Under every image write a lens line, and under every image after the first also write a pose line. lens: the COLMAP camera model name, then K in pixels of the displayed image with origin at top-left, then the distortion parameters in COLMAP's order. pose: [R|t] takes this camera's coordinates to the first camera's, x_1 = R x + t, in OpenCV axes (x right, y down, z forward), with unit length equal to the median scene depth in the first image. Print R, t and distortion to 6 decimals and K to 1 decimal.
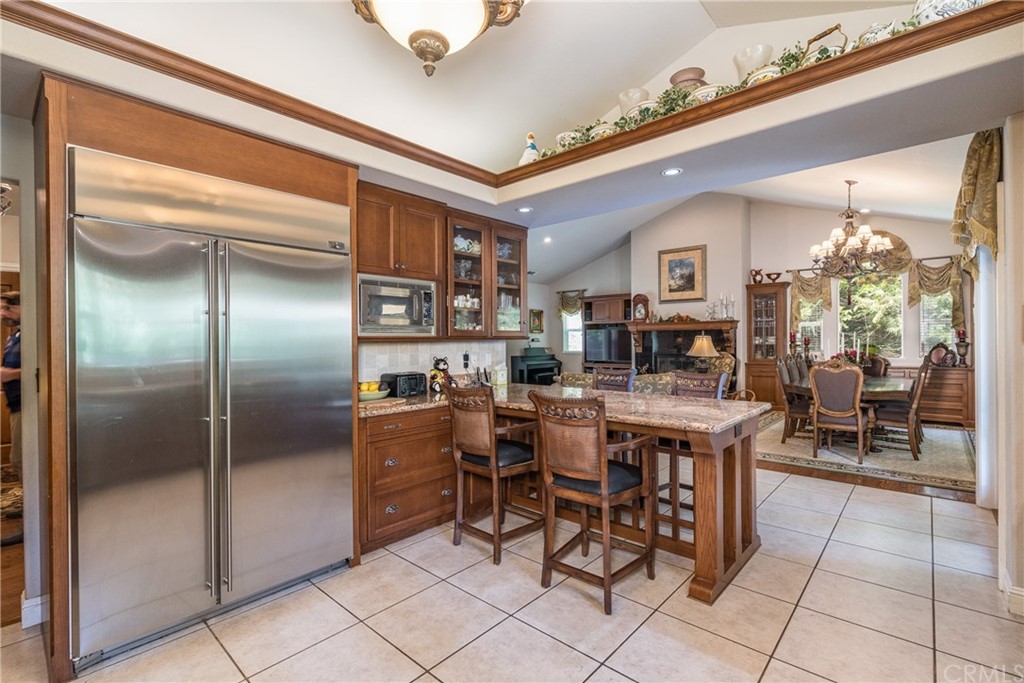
lens RADIAL K [[464.3, 0, 512.0], [0, 464.3, 341.5], [0, 0, 1]] dist [0.002669, 0.000328]
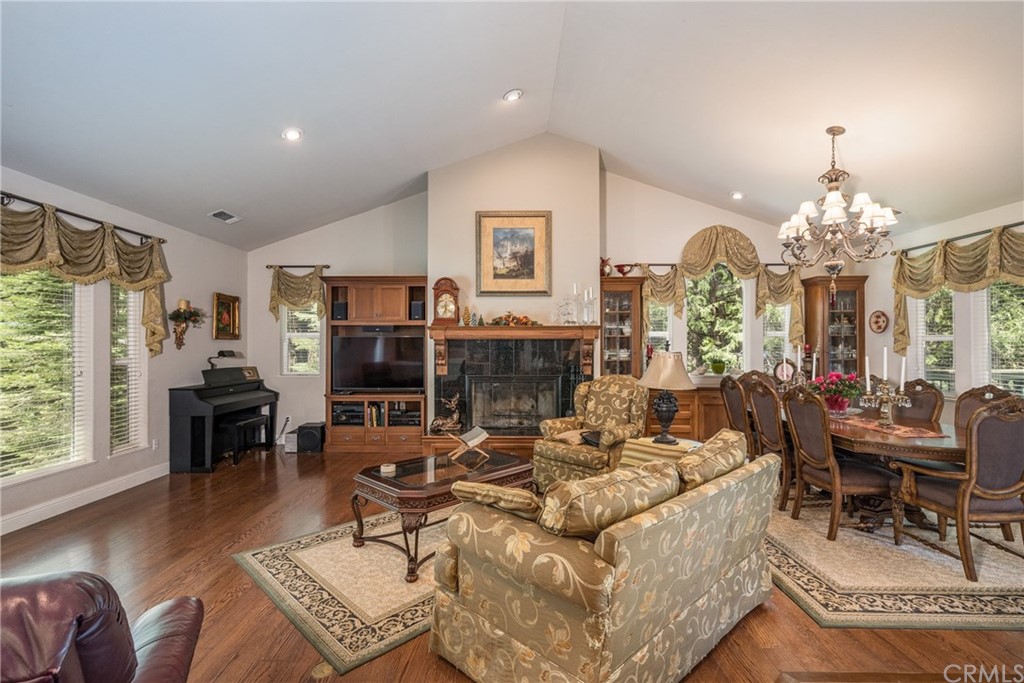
lens RADIAL K [[464.3, 0, 512.0], [0, 464.3, 341.5], [0, 0, 1]] dist [0.002669, 0.000328]
pose [[0.752988, 0.016413, 0.657829, -0.057541], [-0.002393, 0.999751, -0.022205, -0.006389], [-0.658030, 0.015146, 0.752840, 0.511963]]
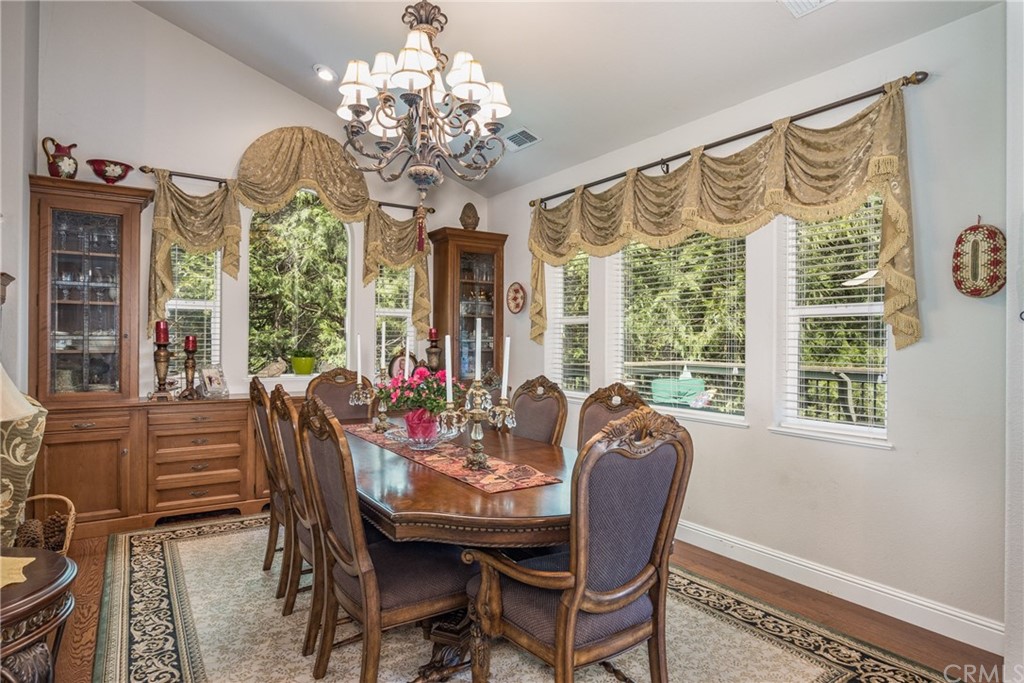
lens RADIAL K [[581.3, 0, 512.0], [0, 581.3, 341.5], [0, 0, 1]] dist [-0.013433, -0.000181]
pose [[0.252216, 0.014232, 0.967566, 0.178028], [-0.004955, 0.999898, -0.013416, 0.002342], [-0.967658, -0.001410, 0.252261, 0.519068]]
